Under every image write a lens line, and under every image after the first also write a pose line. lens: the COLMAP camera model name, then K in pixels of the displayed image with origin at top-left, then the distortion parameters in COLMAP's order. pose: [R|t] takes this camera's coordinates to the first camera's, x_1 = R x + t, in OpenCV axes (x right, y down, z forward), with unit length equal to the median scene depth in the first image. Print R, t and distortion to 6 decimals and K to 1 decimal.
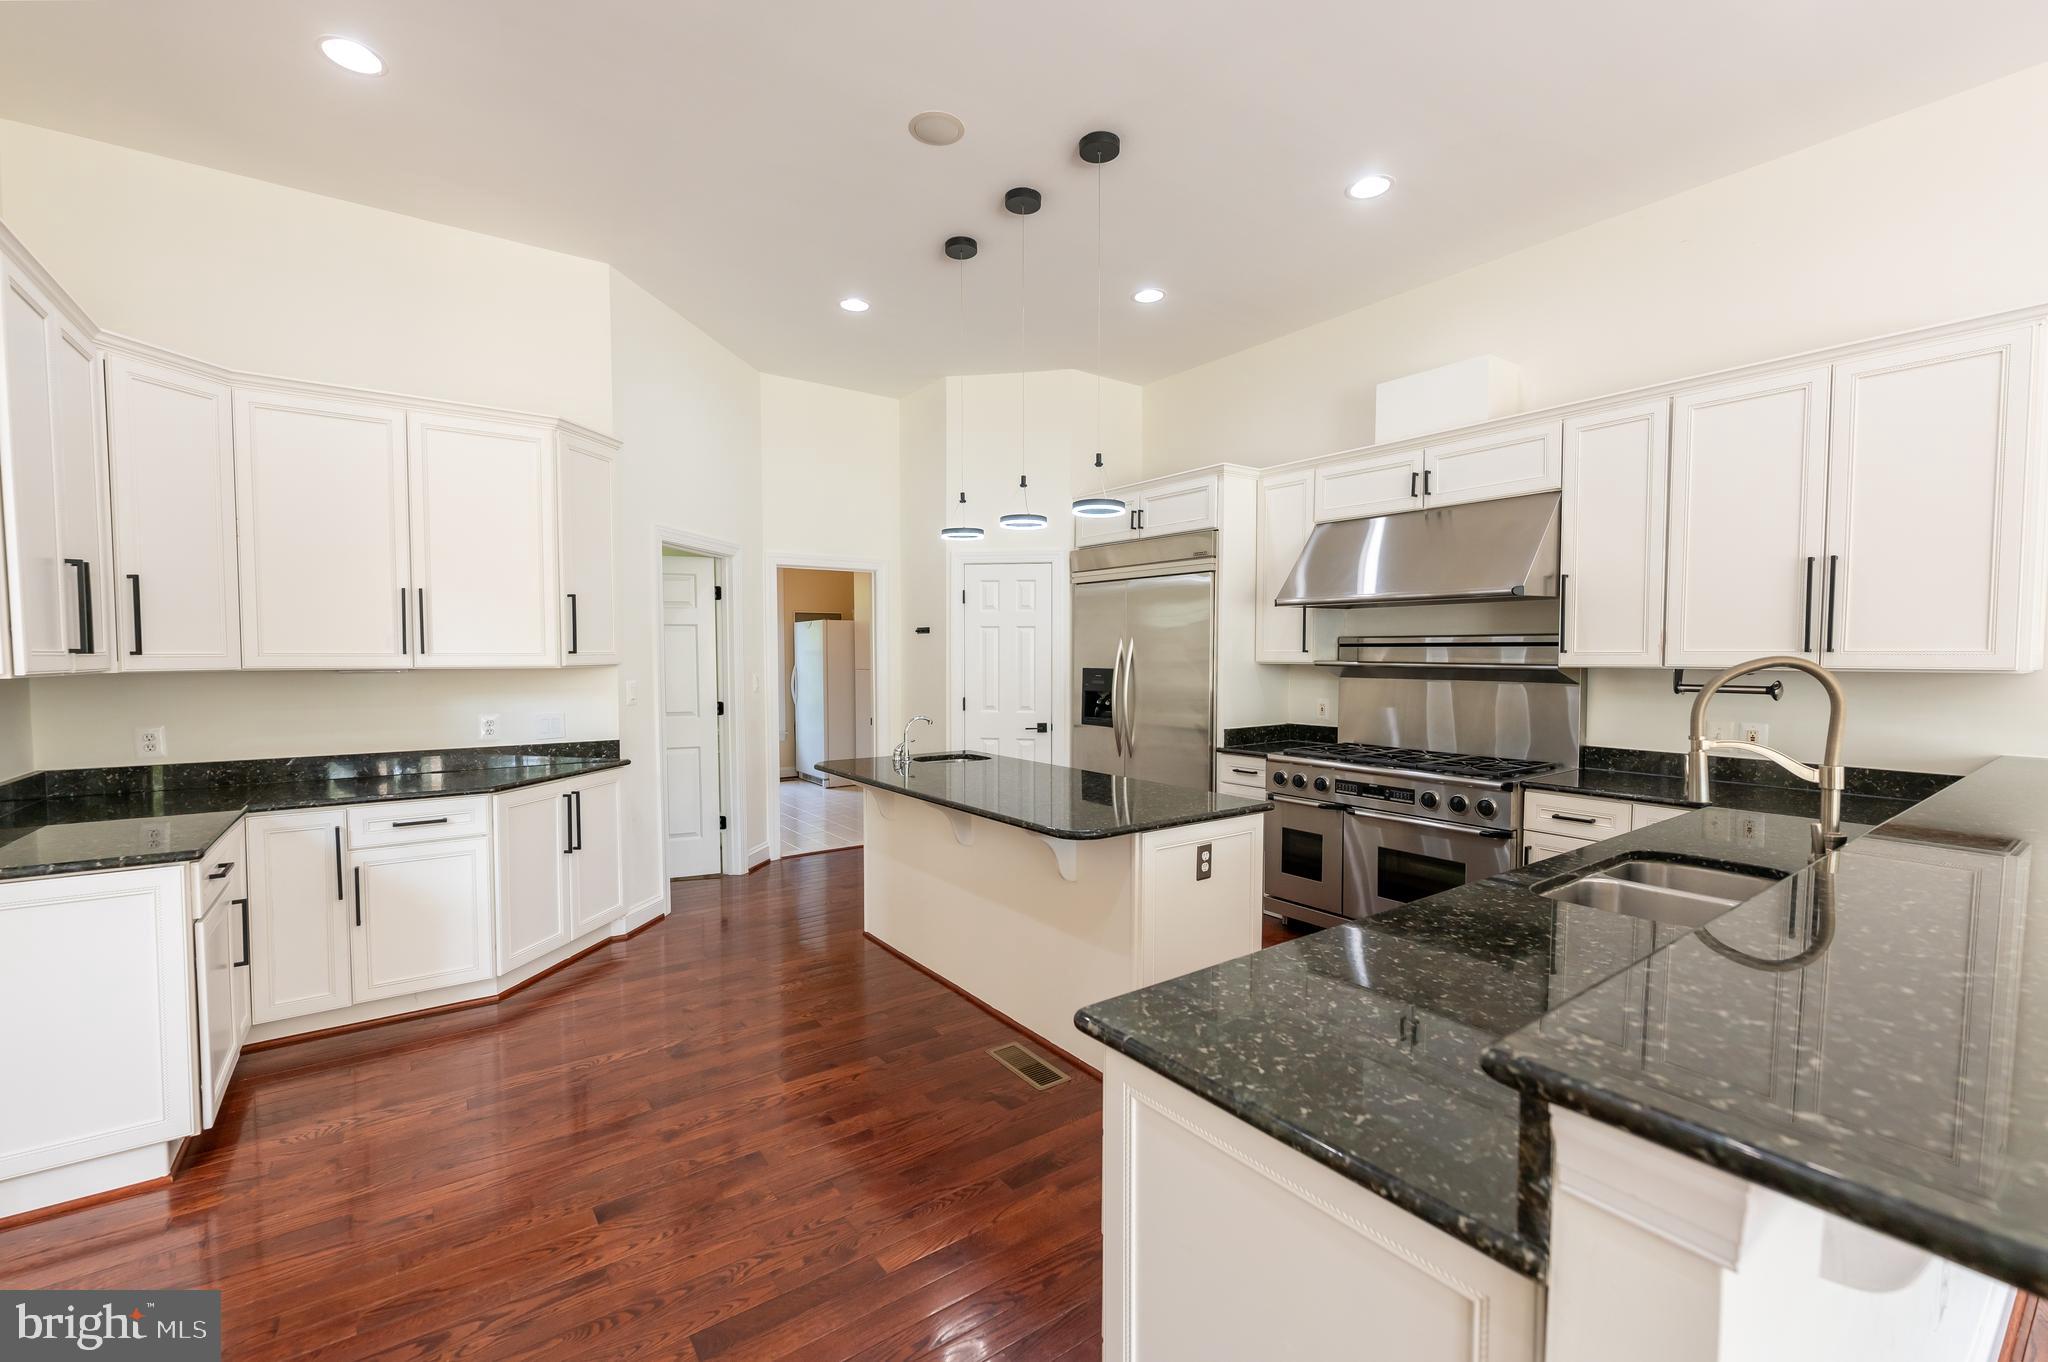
lens RADIAL K [[866.1, 0, 1033.9], [0, 866.1, 686.6], [0, 0, 1]] dist [-0.002799, -0.000184]
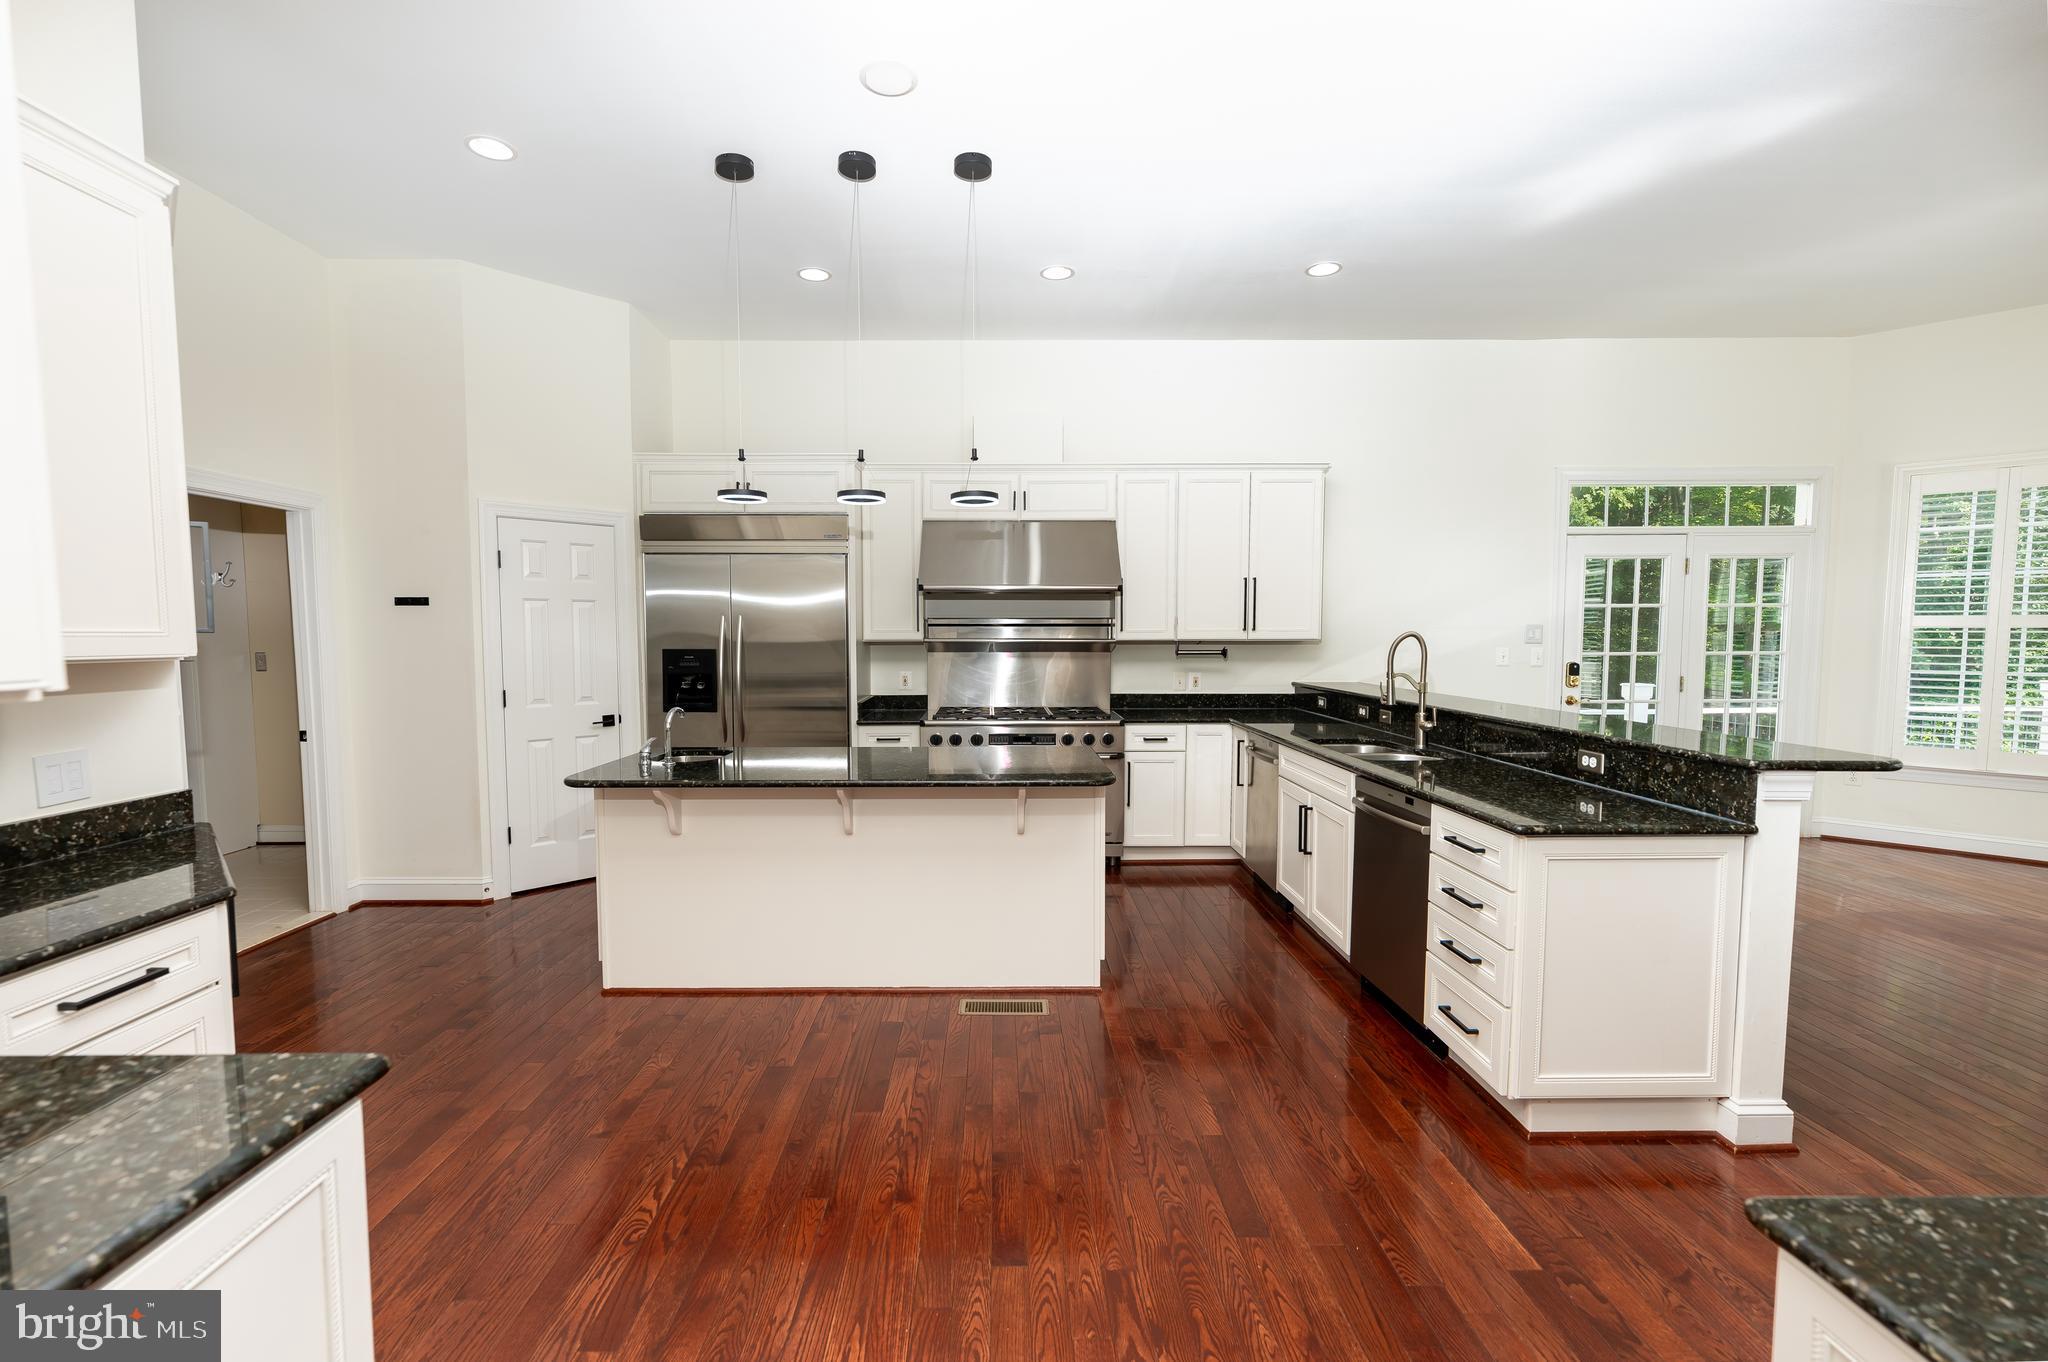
lens RADIAL K [[866.1, 0, 1029.1], [0, 866.1, 683.8], [0, 0, 1]] dist [-0.002799, -0.000184]
pose [[0.572842, -0.051240, 0.818063, -0.675874], [0.034210, 0.998669, 0.038597, -0.010513], [-0.818952, 0.005876, 0.573832, 0.266948]]
